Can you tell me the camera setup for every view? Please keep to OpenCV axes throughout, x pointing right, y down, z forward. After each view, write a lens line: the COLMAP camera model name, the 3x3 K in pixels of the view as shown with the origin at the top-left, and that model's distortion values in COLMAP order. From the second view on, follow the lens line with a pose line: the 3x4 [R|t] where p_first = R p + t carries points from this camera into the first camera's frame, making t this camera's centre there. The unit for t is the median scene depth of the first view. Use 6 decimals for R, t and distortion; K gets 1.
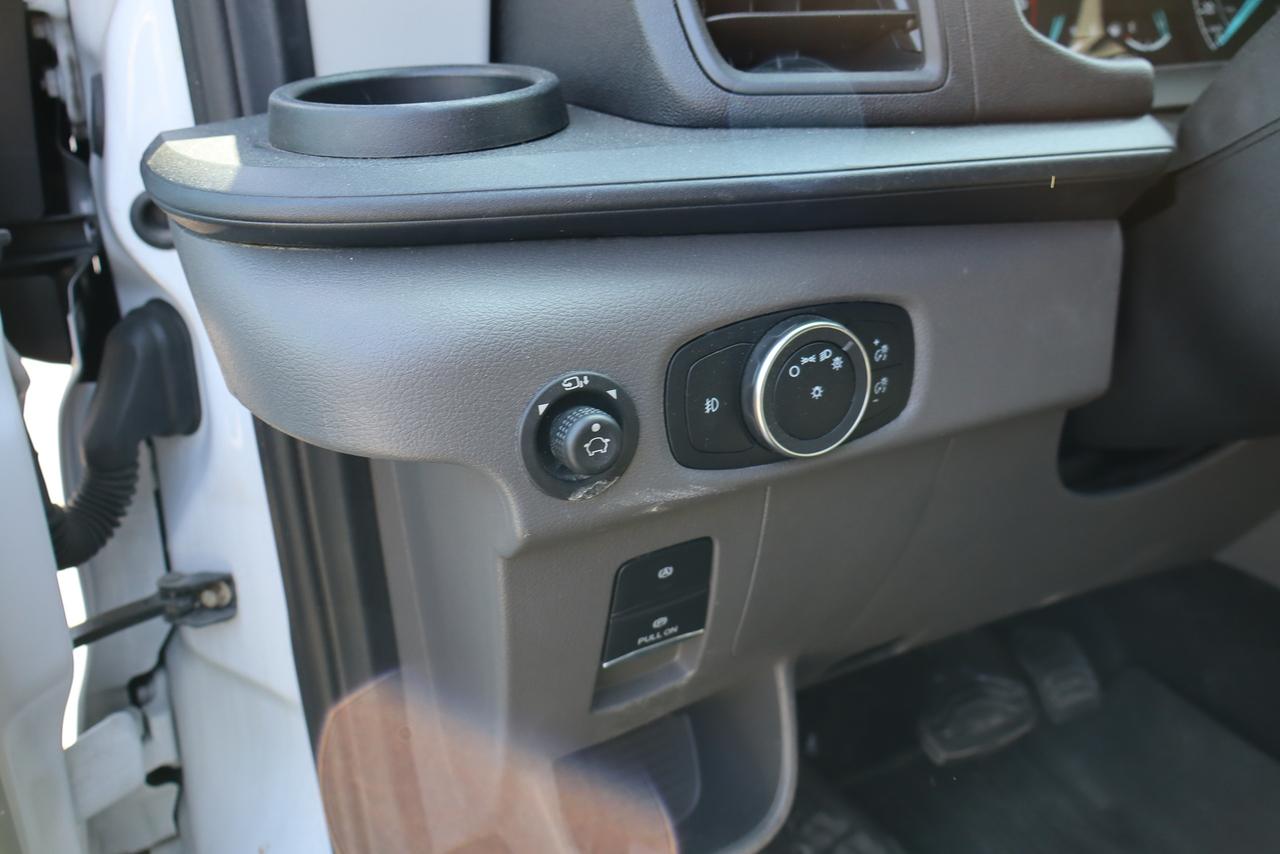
lens RADIAL K [[1067.3, 0, 640.0], [0, 1067.3, 427.0], [0, 0, 1]] dist [0.005427, 0.007391]
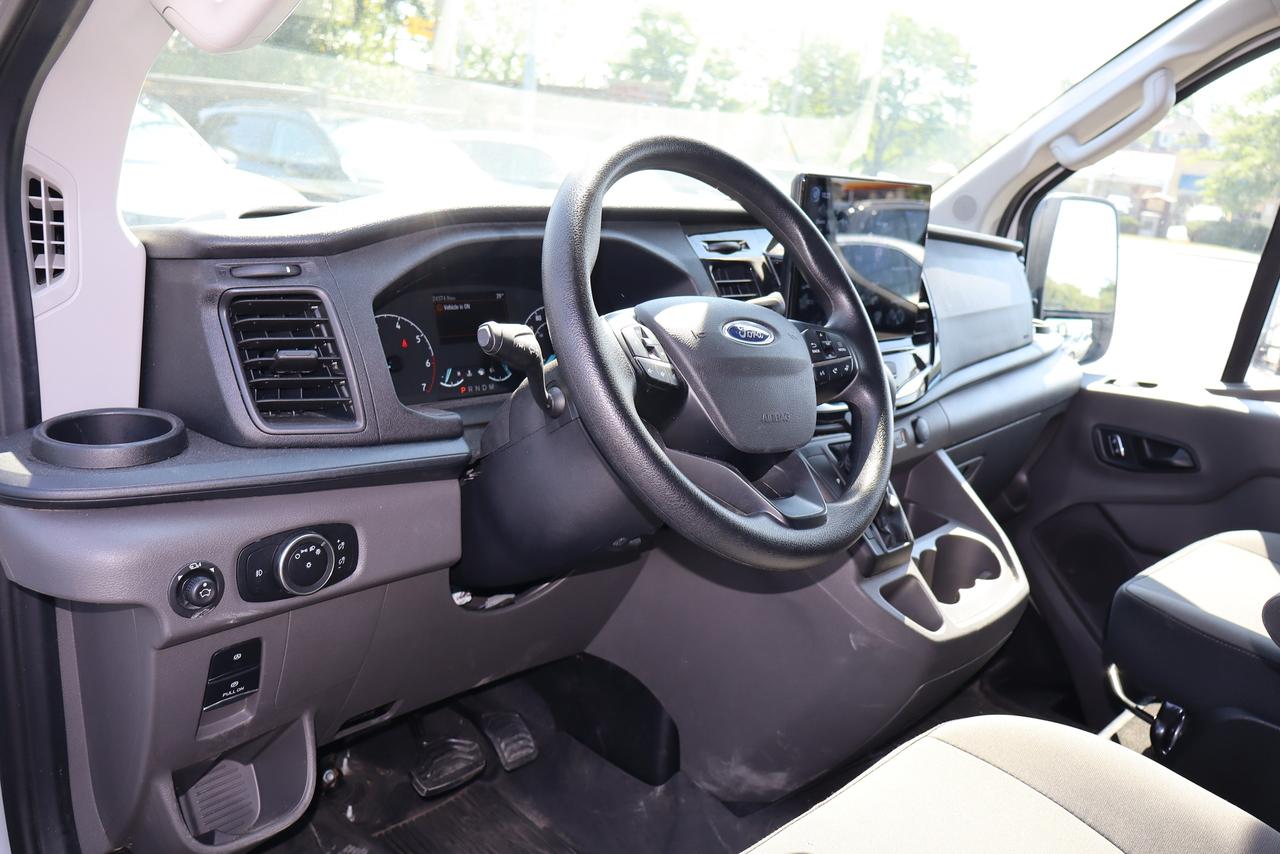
lens RADIAL K [[1067.3, 0, 640.0], [0, 1067.3, 427.0], [0, 0, 1]] dist [0.005427, 0.007391]
pose [[0.928960, 0.001606, 0.370176, -0.019452], [0.056647, 0.987596, -0.146442, 0.047588], [-0.365820, 0.157008, 0.917346, -1.320107]]
